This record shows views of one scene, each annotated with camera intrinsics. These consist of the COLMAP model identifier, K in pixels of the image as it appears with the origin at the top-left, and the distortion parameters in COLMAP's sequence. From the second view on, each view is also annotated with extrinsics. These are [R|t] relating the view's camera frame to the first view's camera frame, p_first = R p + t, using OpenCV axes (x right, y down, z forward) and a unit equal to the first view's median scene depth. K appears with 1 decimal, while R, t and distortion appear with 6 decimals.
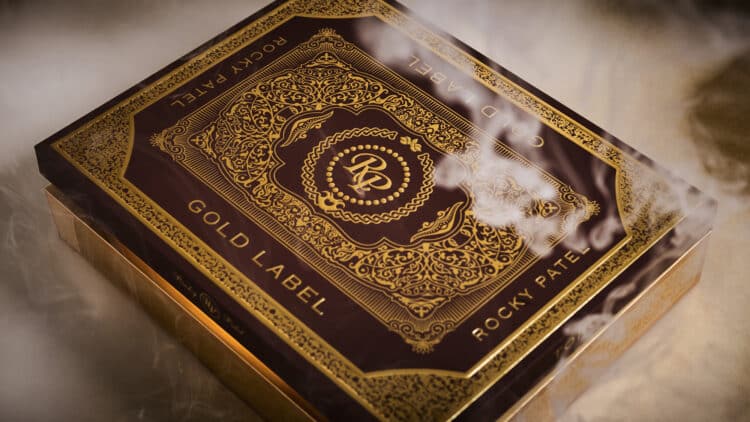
lens RADIAL K [[1417.9, 0, 371.9], [0, 1417.9, 211.0], [0, 0, 1]] dist [-0.041544, 0.000000]
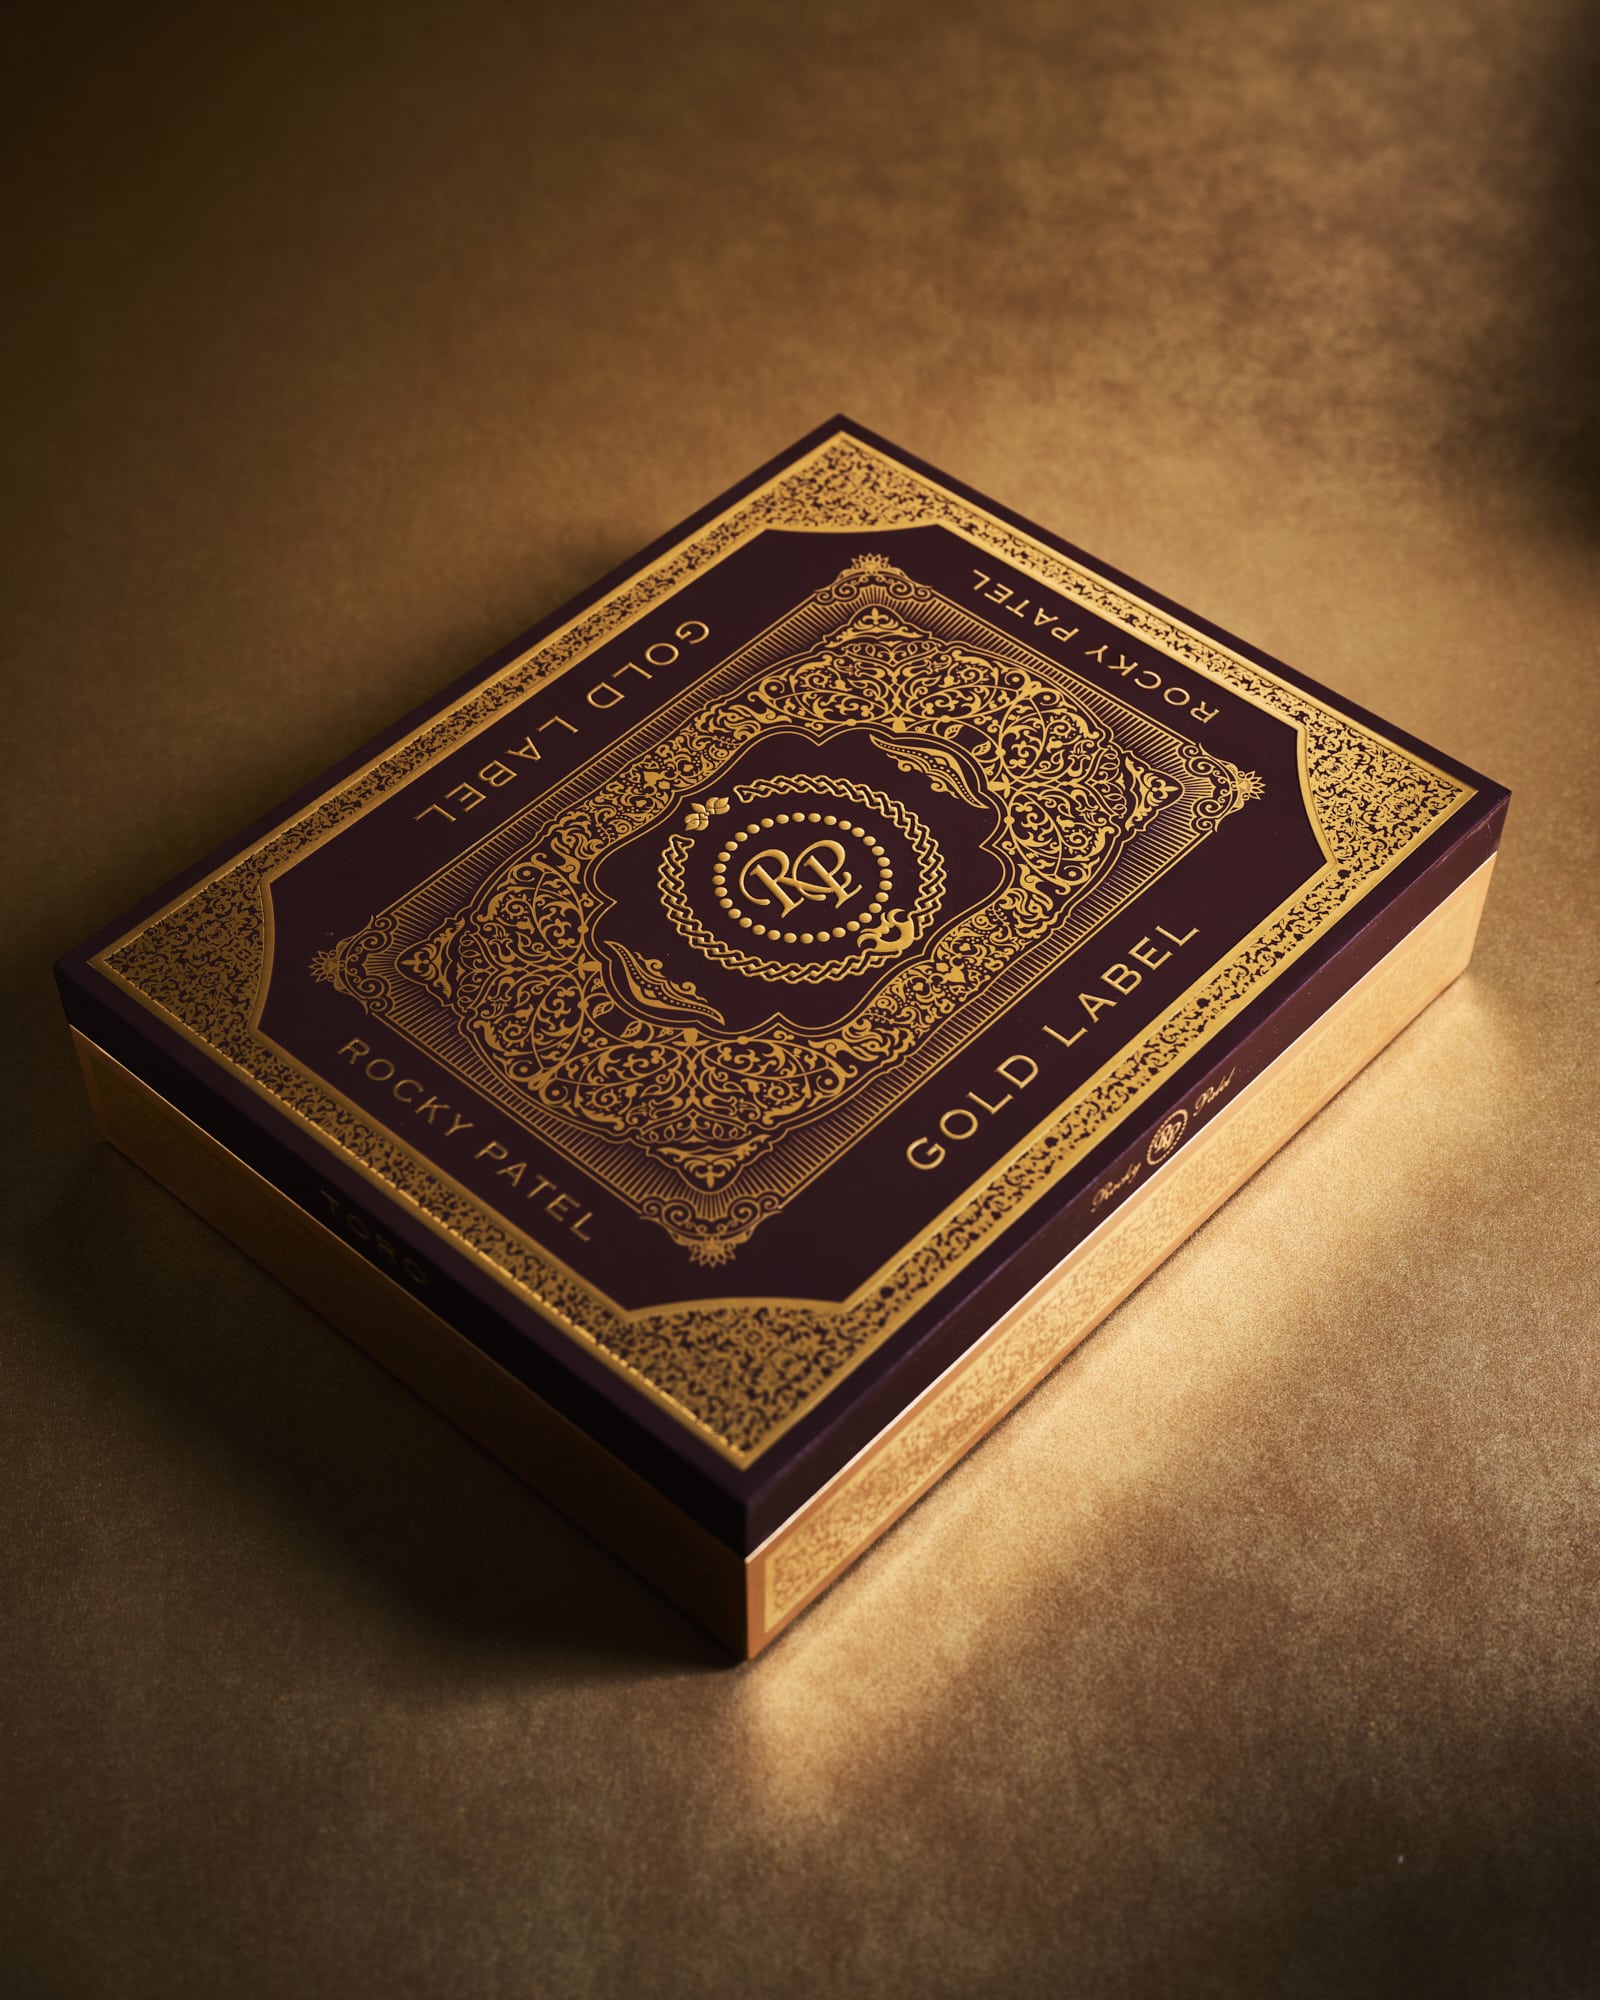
lens RADIAL K [[3018.4, 0, 806.4], [0, 3018.4, 1005.6], [0, 0, 1]] dist [-0.048306, 0.000000]
pose [[-0.042410, -0.758579, 0.650199, -0.714508], [0.736711, 0.415851, 0.533221, -0.563481], [-0.674877, 0.501622, 0.541217, 0.508951]]
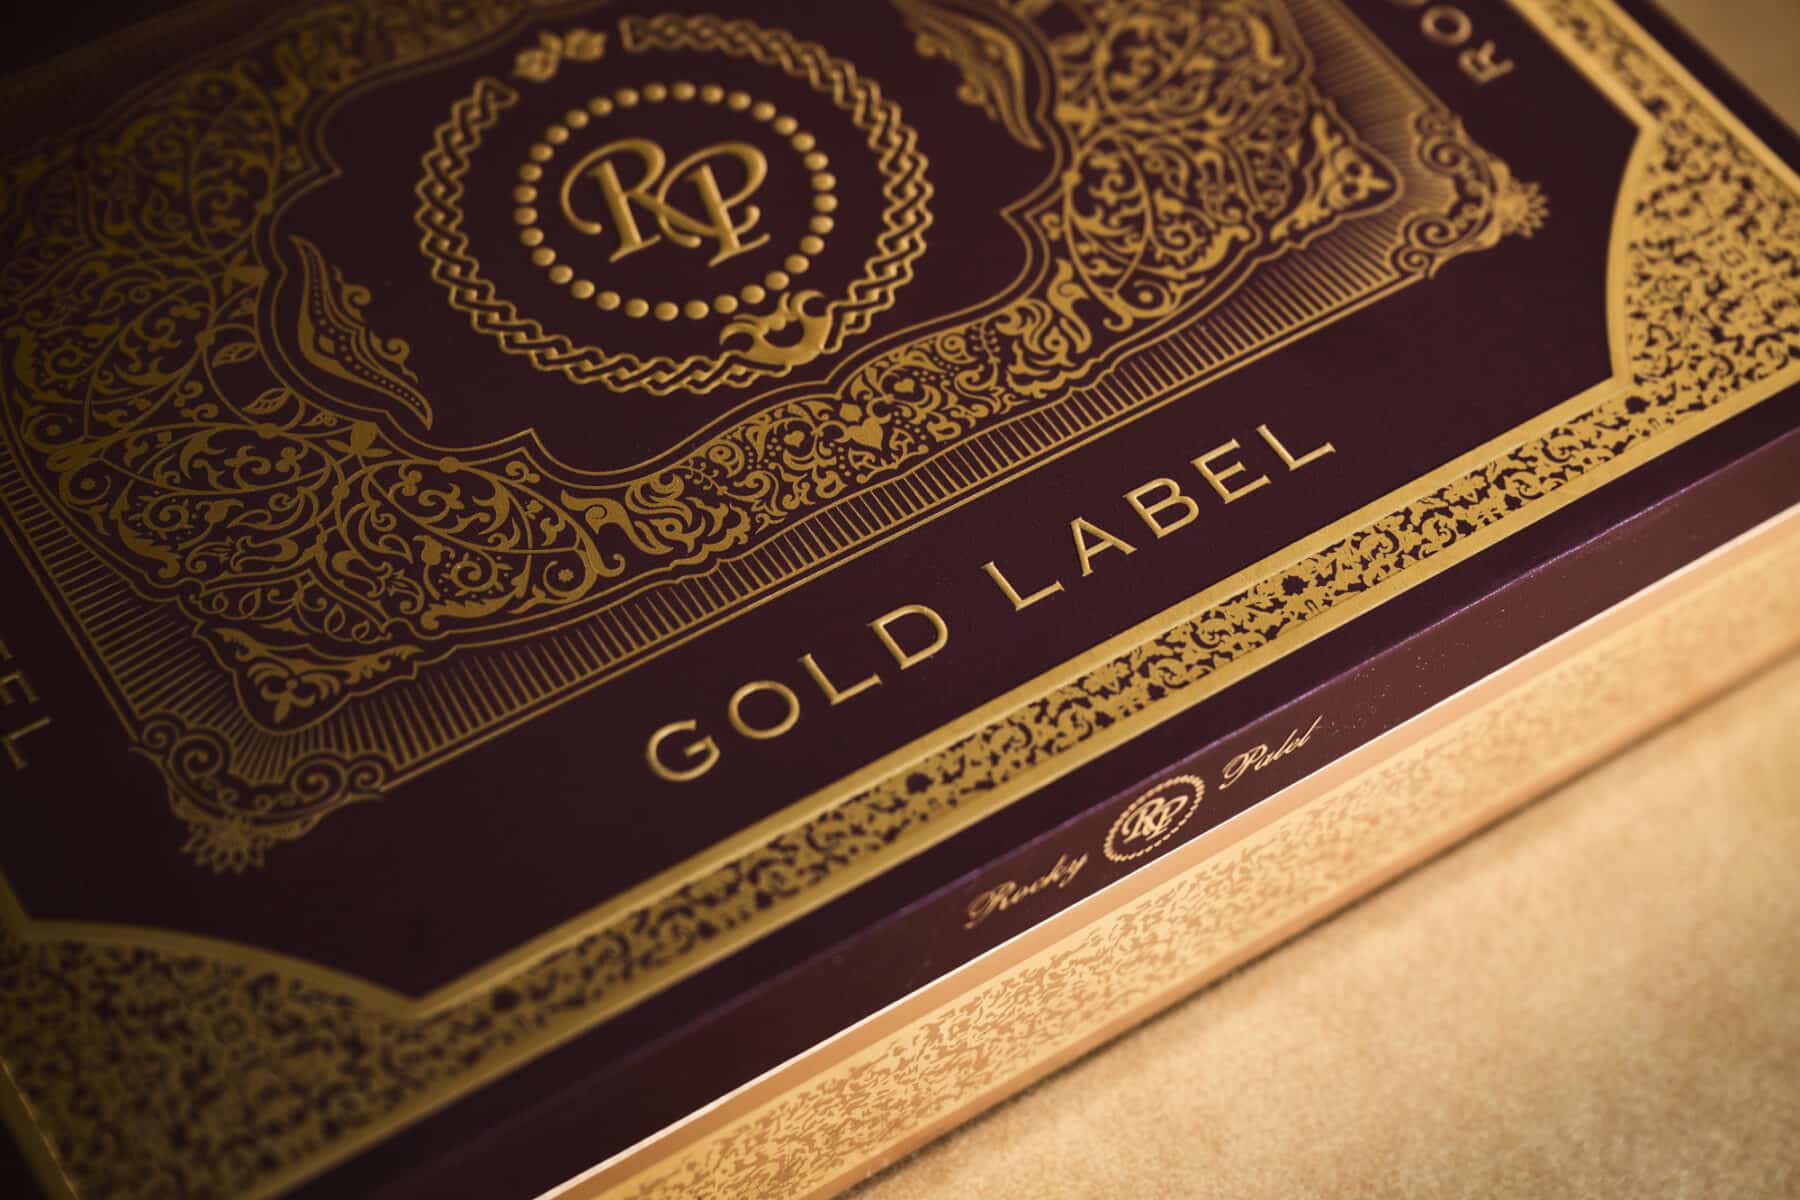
lens RADIAL K [[3333.1, 0, 918.9], [0, 3333.1, 594.0], [0, 0, 1]] dist [-0.012387, 0.000000]
pose [[0.212118, -0.788230, 0.577667, -0.425092], [0.696588, 0.536542, 0.476328, -0.259851], [-0.685398, 0.301358, 0.662882, 0.615490]]
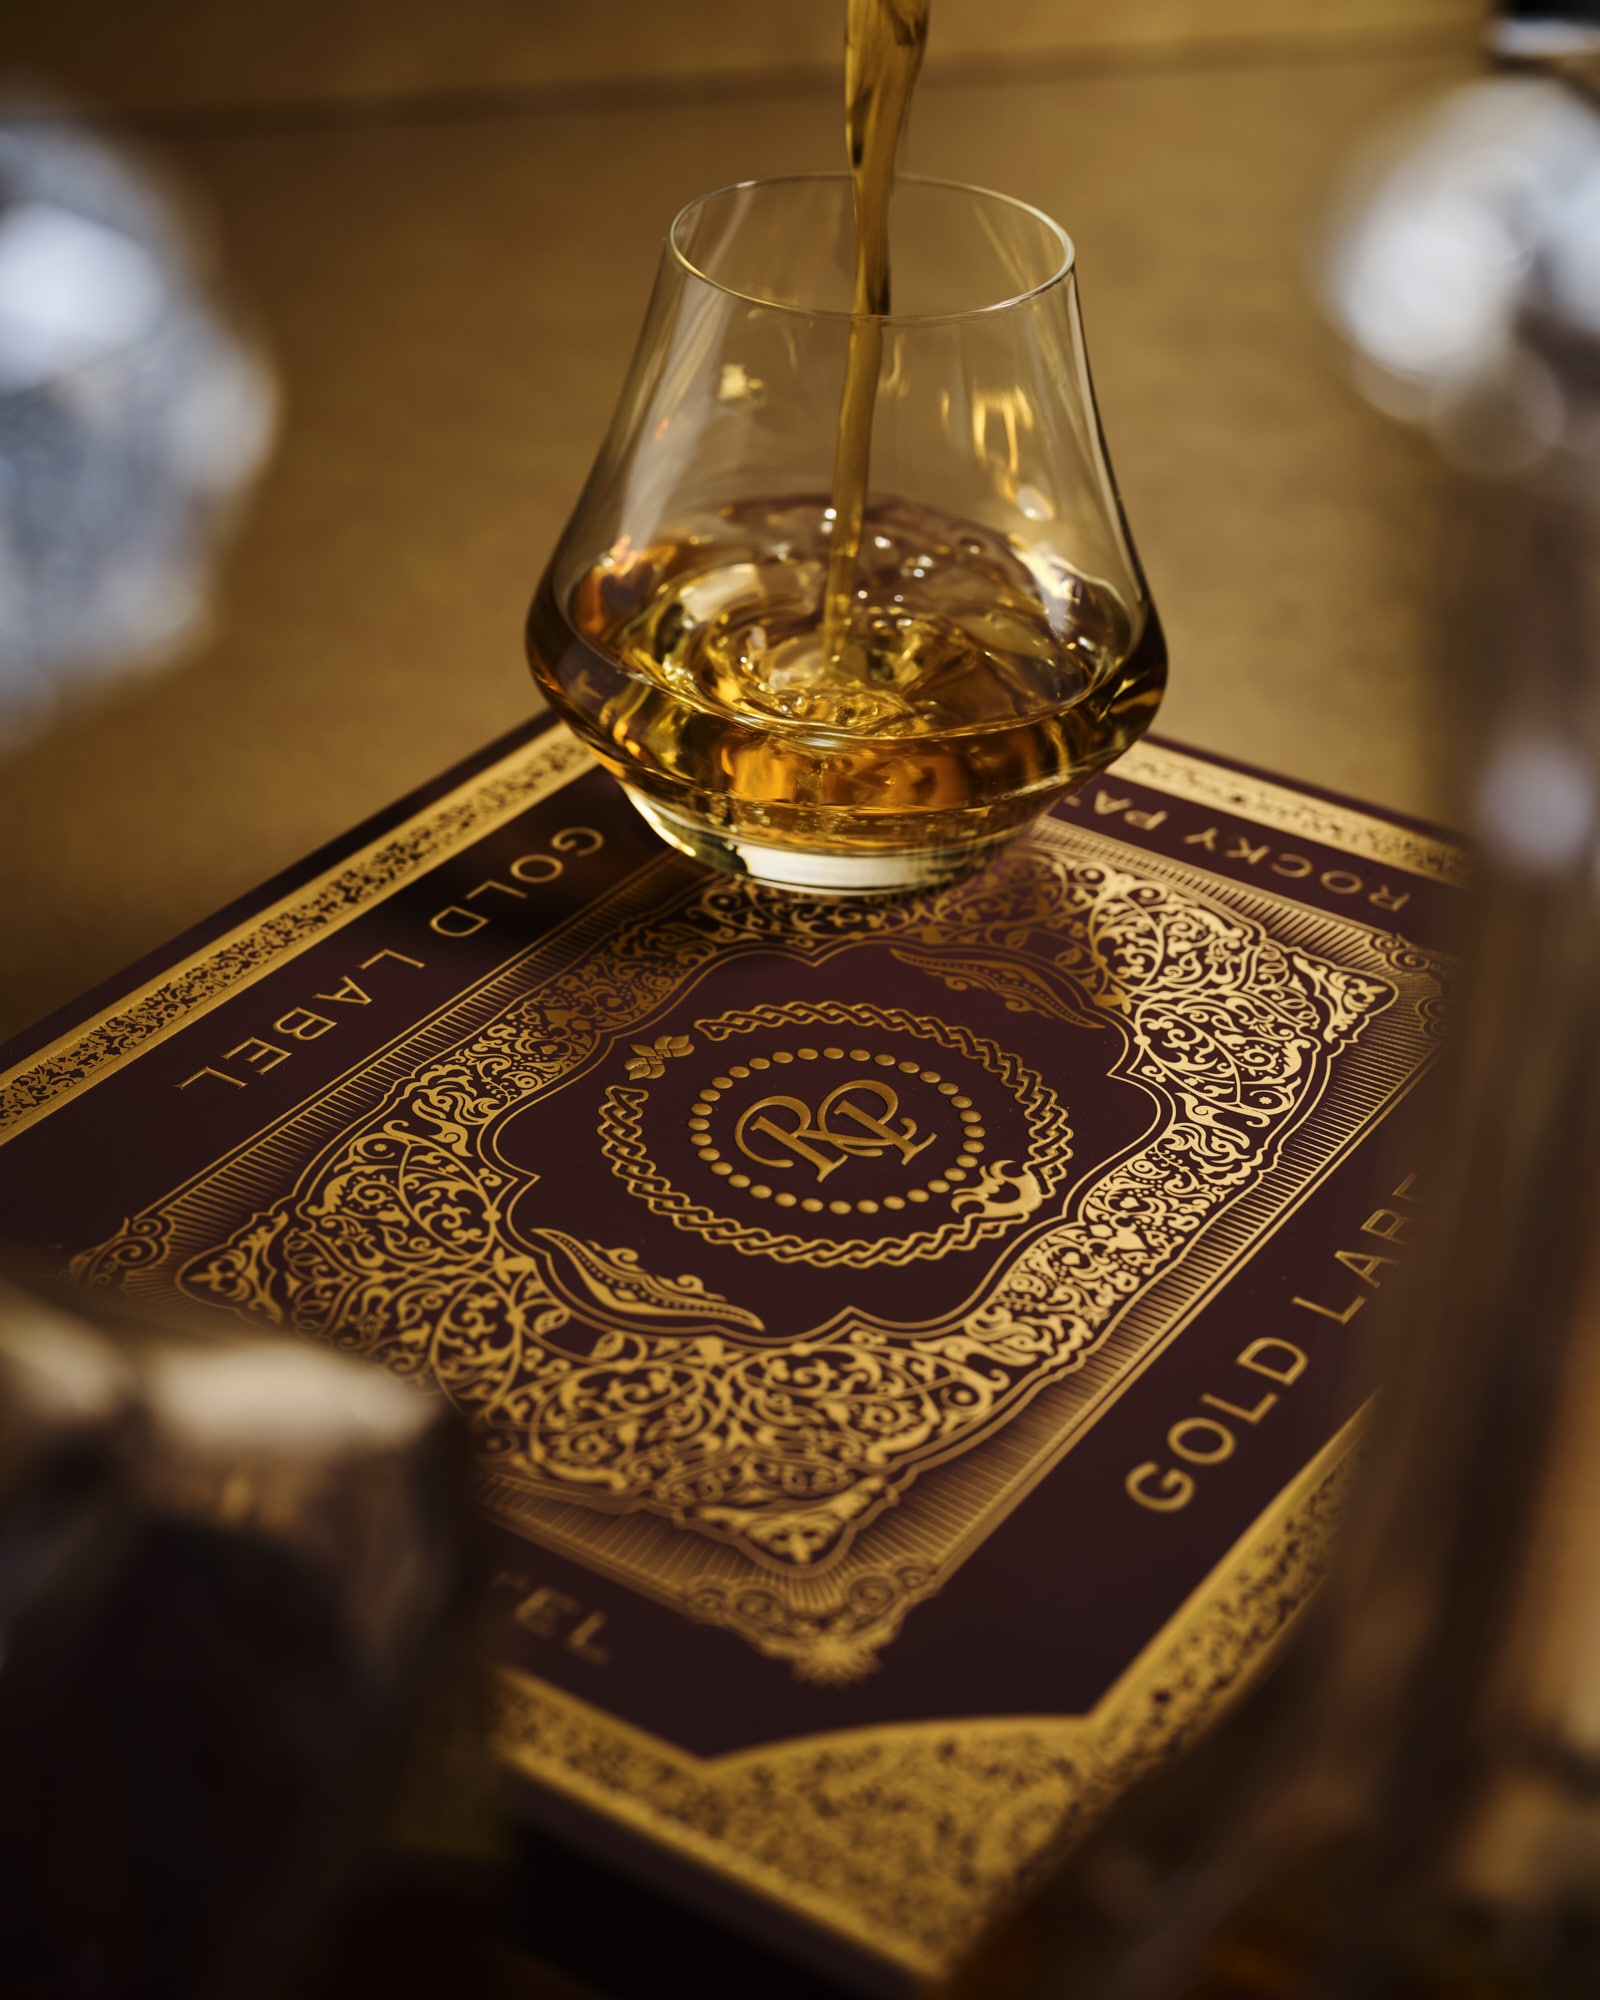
lens RADIAL K [[3532.7, 0, 783.3], [0, 3532.7, 997.6], [0, 0, 1]] dist [-0.036157, 0.000000]
pose [[-0.195313, -0.532628, 0.823505, -0.597004], [0.693243, 0.518973, 0.500081, -0.420057], [-0.693734, 0.668561, 0.267879, 0.842588]]
